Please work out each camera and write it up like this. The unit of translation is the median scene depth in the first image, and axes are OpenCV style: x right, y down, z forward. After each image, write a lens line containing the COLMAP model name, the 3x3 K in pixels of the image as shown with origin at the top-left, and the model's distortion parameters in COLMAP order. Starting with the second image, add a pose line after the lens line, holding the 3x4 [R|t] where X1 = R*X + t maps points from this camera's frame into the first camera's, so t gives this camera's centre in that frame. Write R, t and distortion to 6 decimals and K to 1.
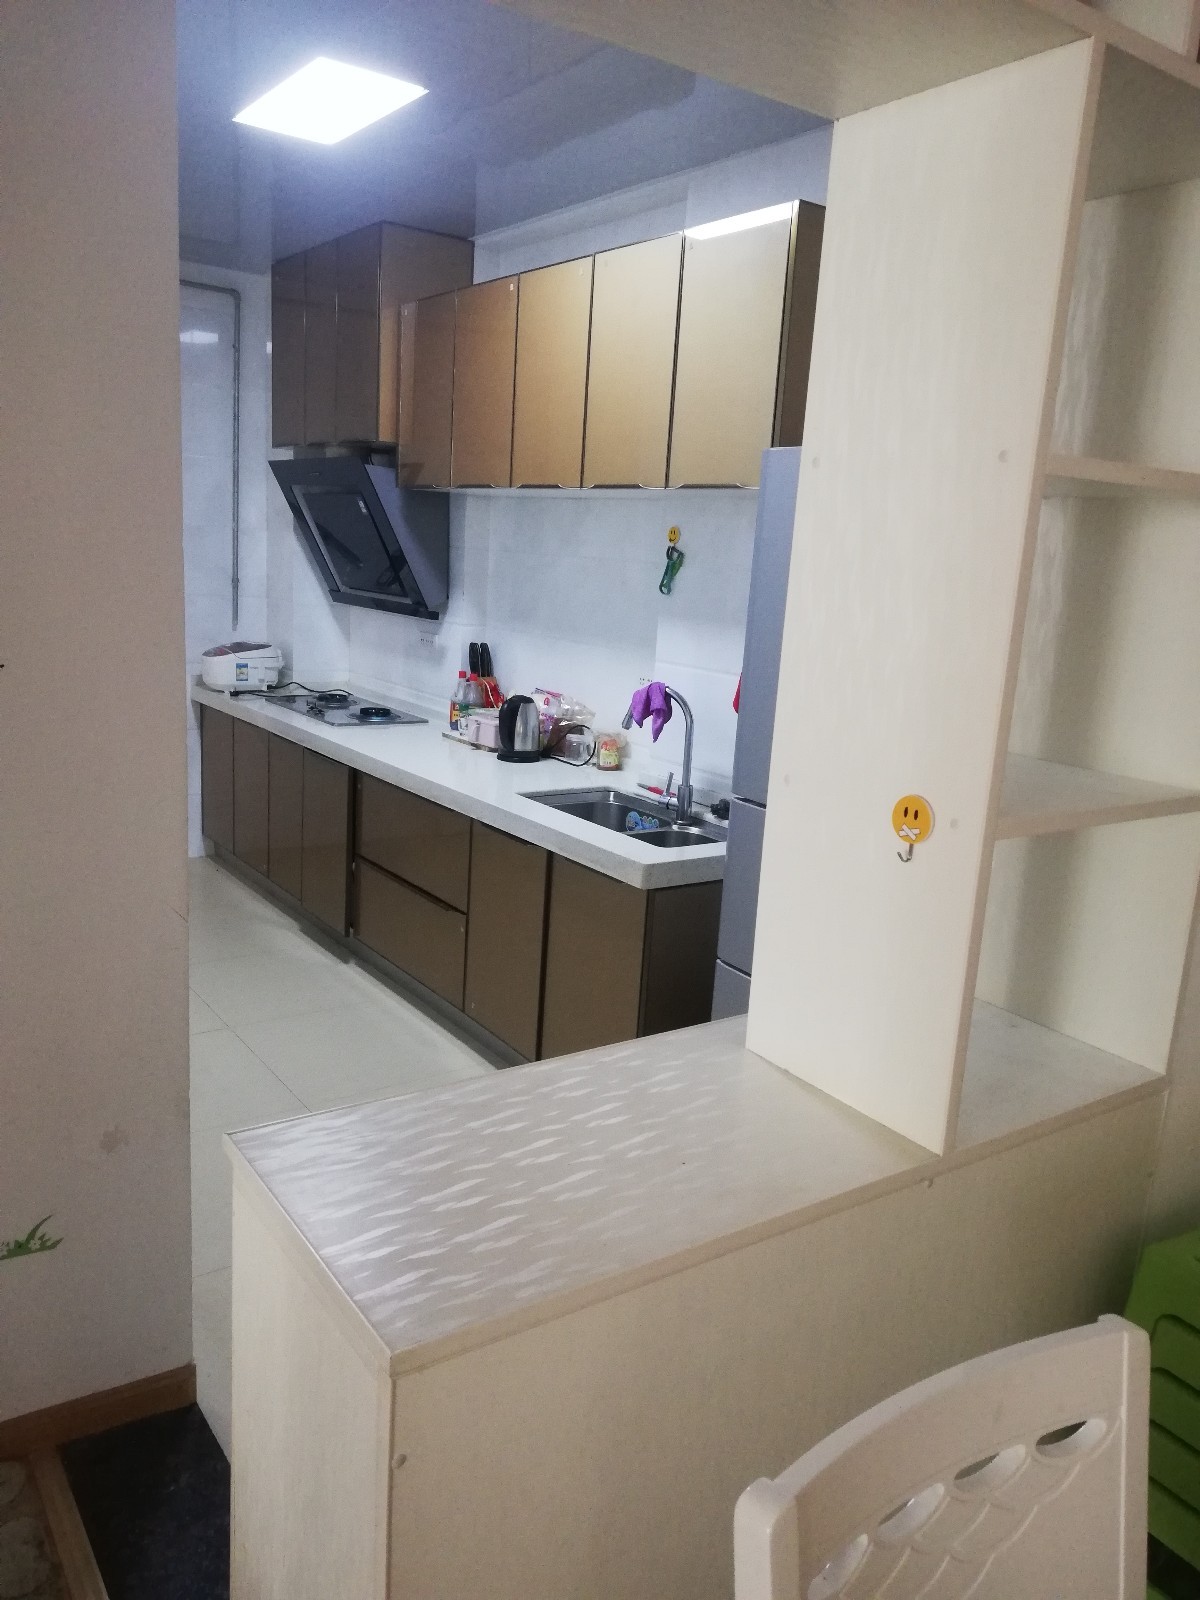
lens RADIAL K [[1224.2, 0, 598.4], [0, 1224.2, 803.9], [0, 0, 1]] dist [0.046213, -0.087021]
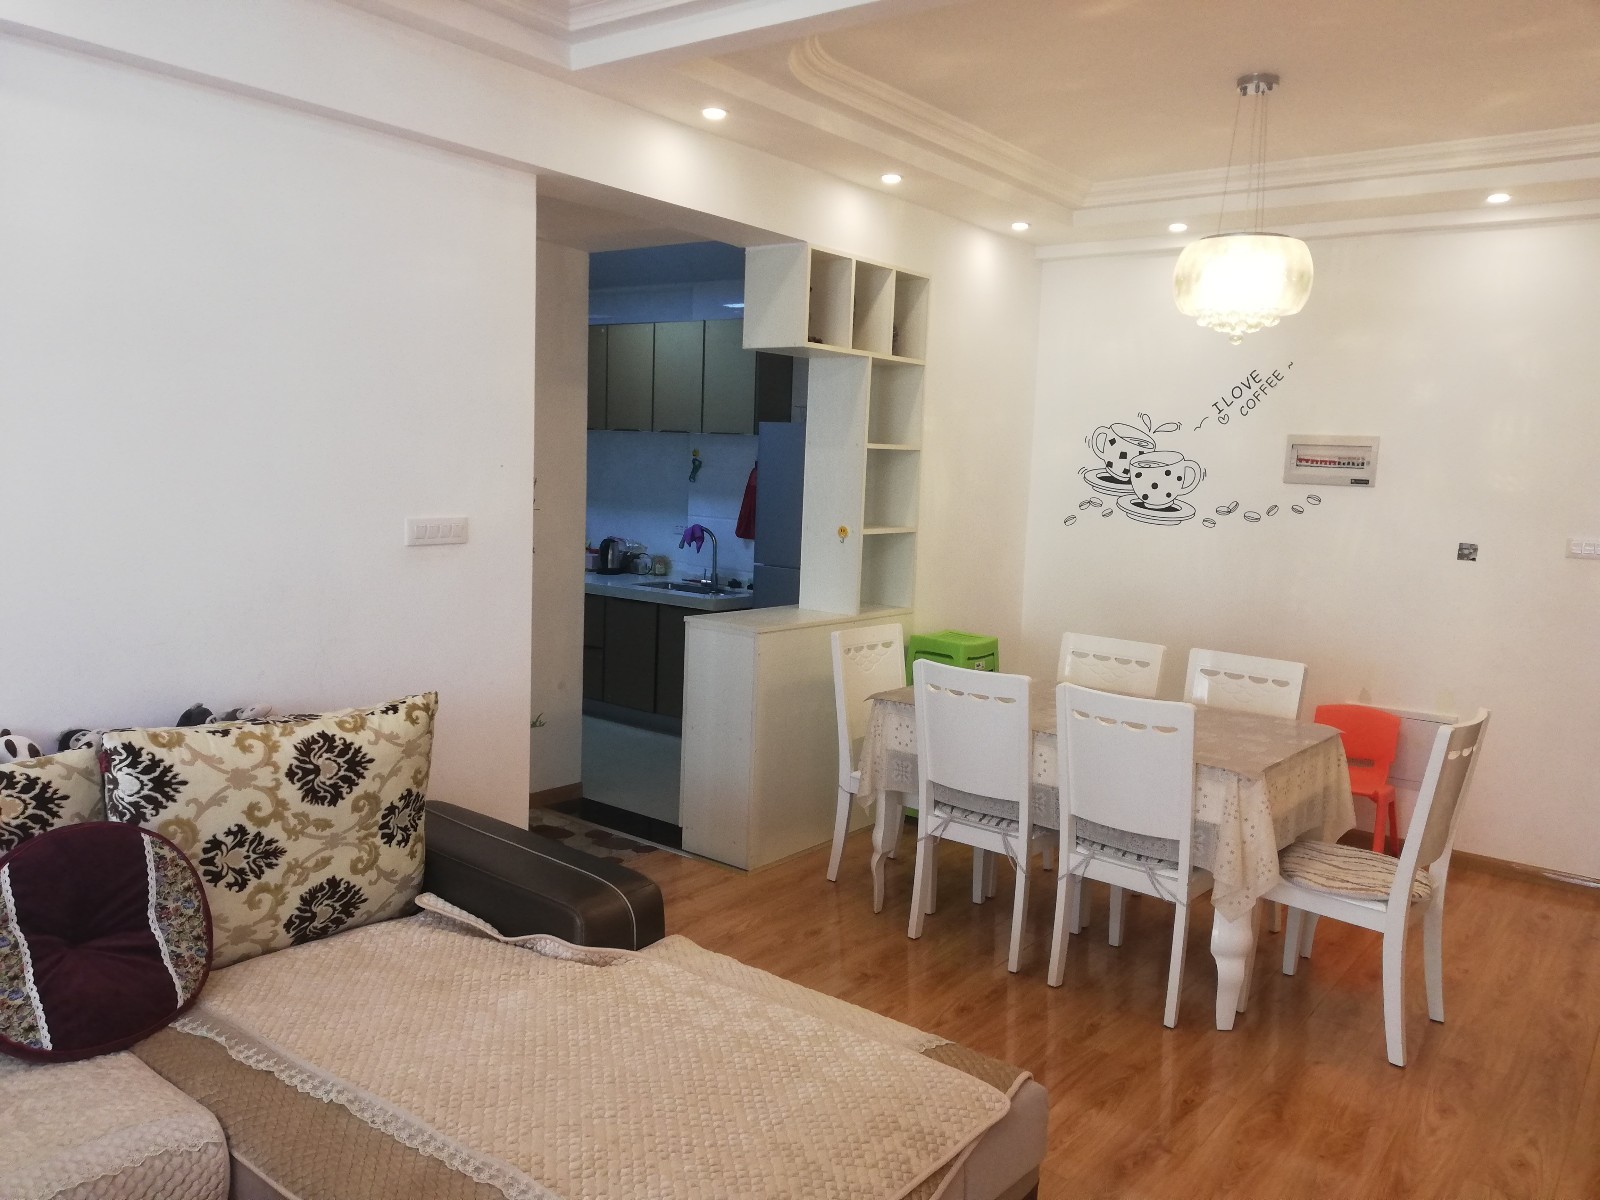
lens RADIAL K [[1224.2, 0, 797.5], [0, 1224.2, 599.3], [0, 0, 1]] dist [0.046213, -0.087021]
pose [[0.960029, -0.054944, 0.274455, -0.356465], [0.076894, 0.994589, -0.069862, 0.180504], [-0.269131, 0.088174, 0.959059, -0.990392]]
